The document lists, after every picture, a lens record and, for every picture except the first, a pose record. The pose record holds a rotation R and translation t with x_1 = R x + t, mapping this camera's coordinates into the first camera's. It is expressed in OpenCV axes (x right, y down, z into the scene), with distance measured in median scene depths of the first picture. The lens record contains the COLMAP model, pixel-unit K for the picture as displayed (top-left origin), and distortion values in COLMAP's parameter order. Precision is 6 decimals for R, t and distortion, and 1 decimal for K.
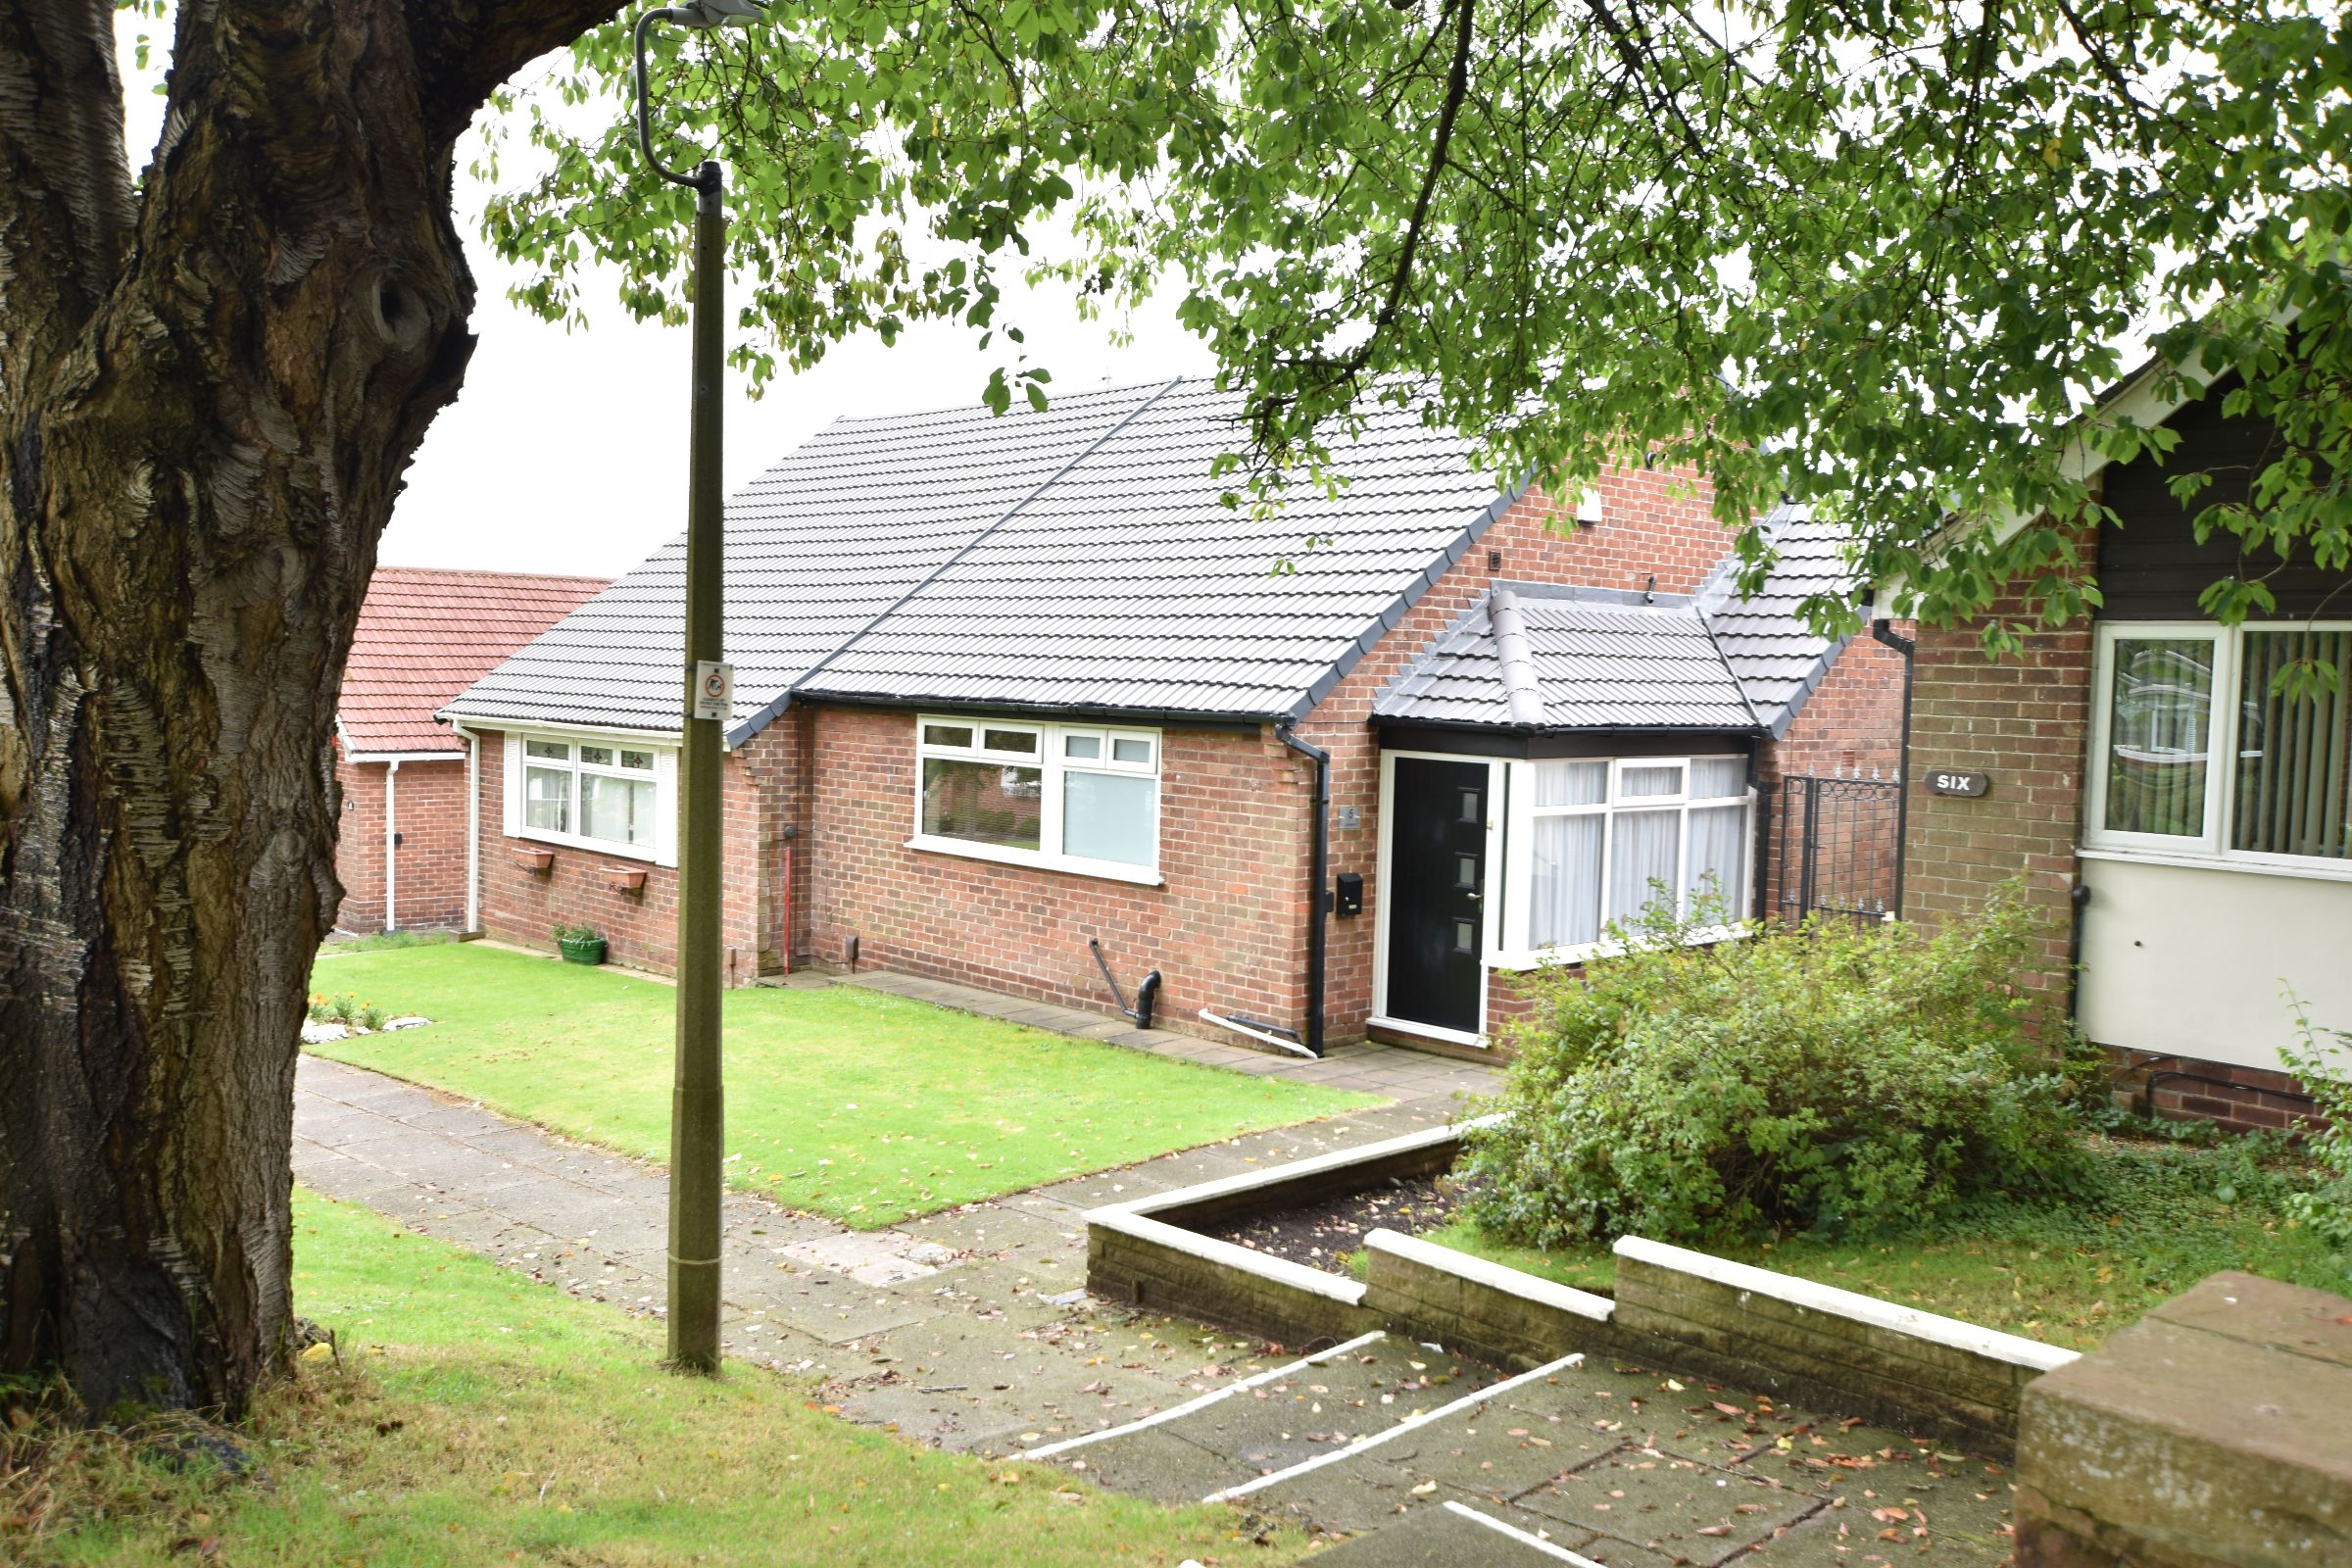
lens RADIAL K [[1978.4, 0, 1177.5], [0, 1978.4, 781.9], [0, 0, 1]] dist [0.046030, -0.002173]
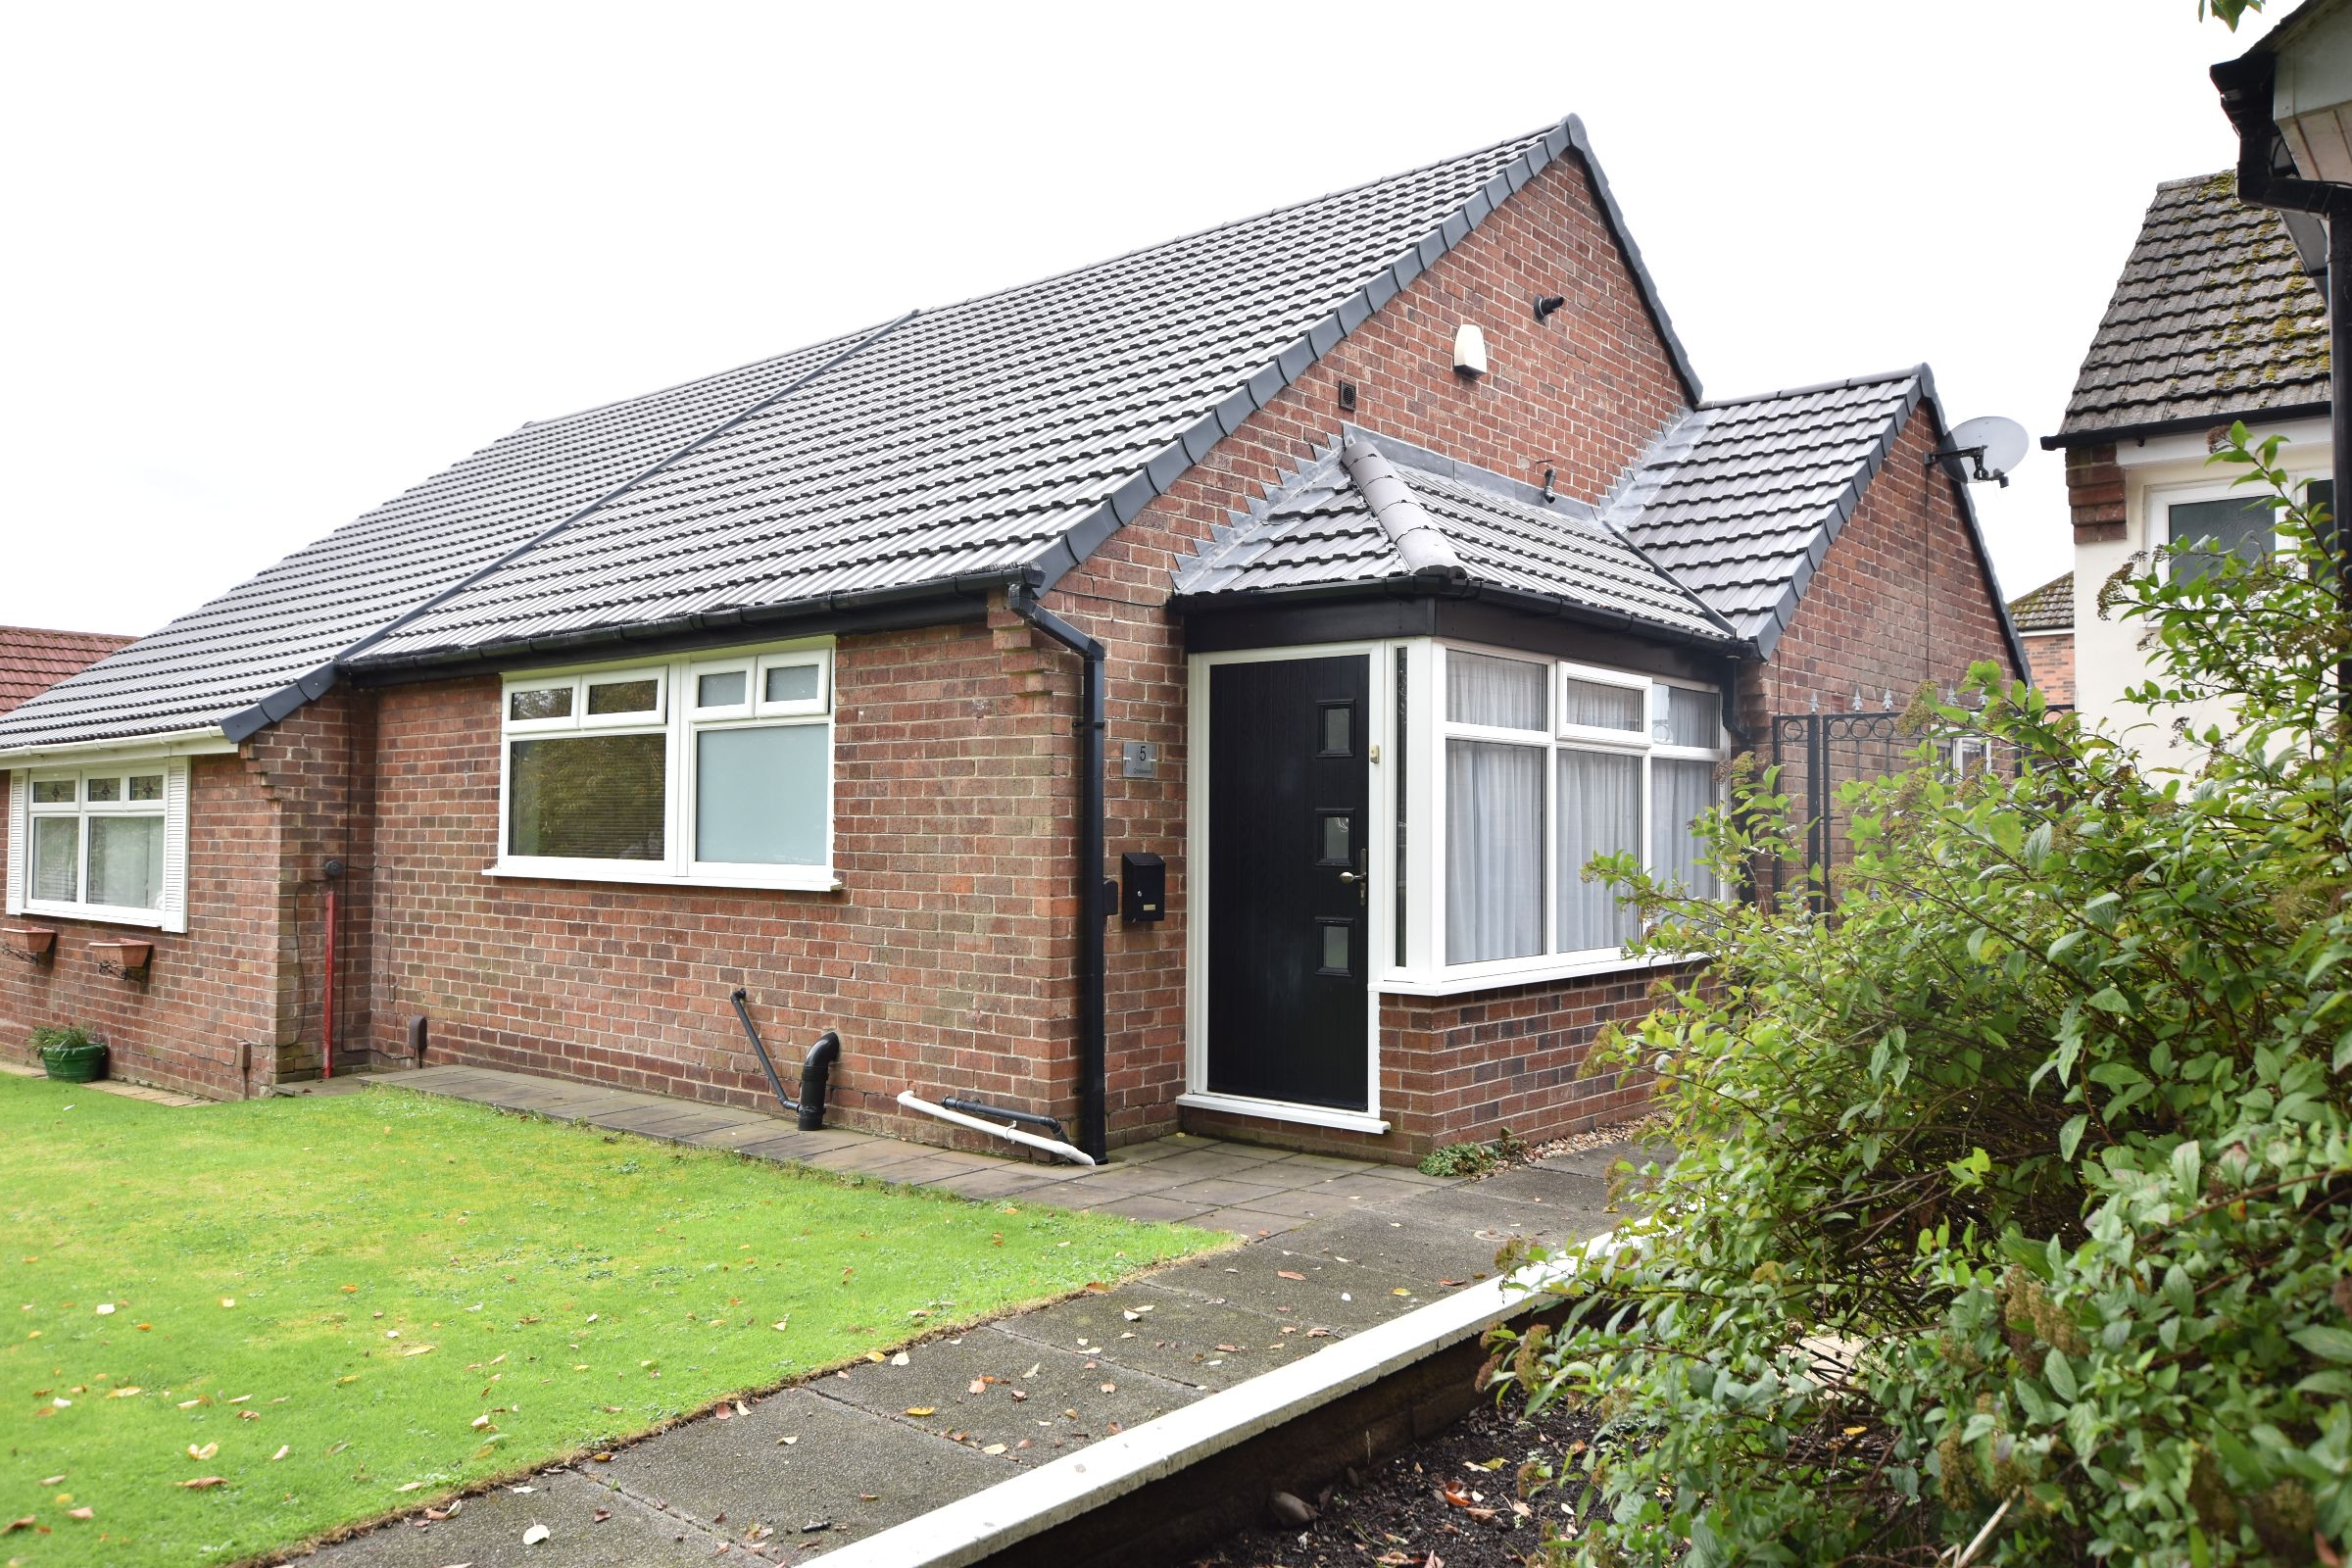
lens RADIAL K [[1694.7, 0, 1177.8], [0, 1694.7, 790.0], [0, 0, 1]] dist [0.005440, 0.014203]
pose [[0.993931, -0.019064, 0.108338, 0.040195], [0.028238, 0.996083, -0.083791, 0.067818], [-0.106316, 0.086342, 0.990577, 0.464302]]
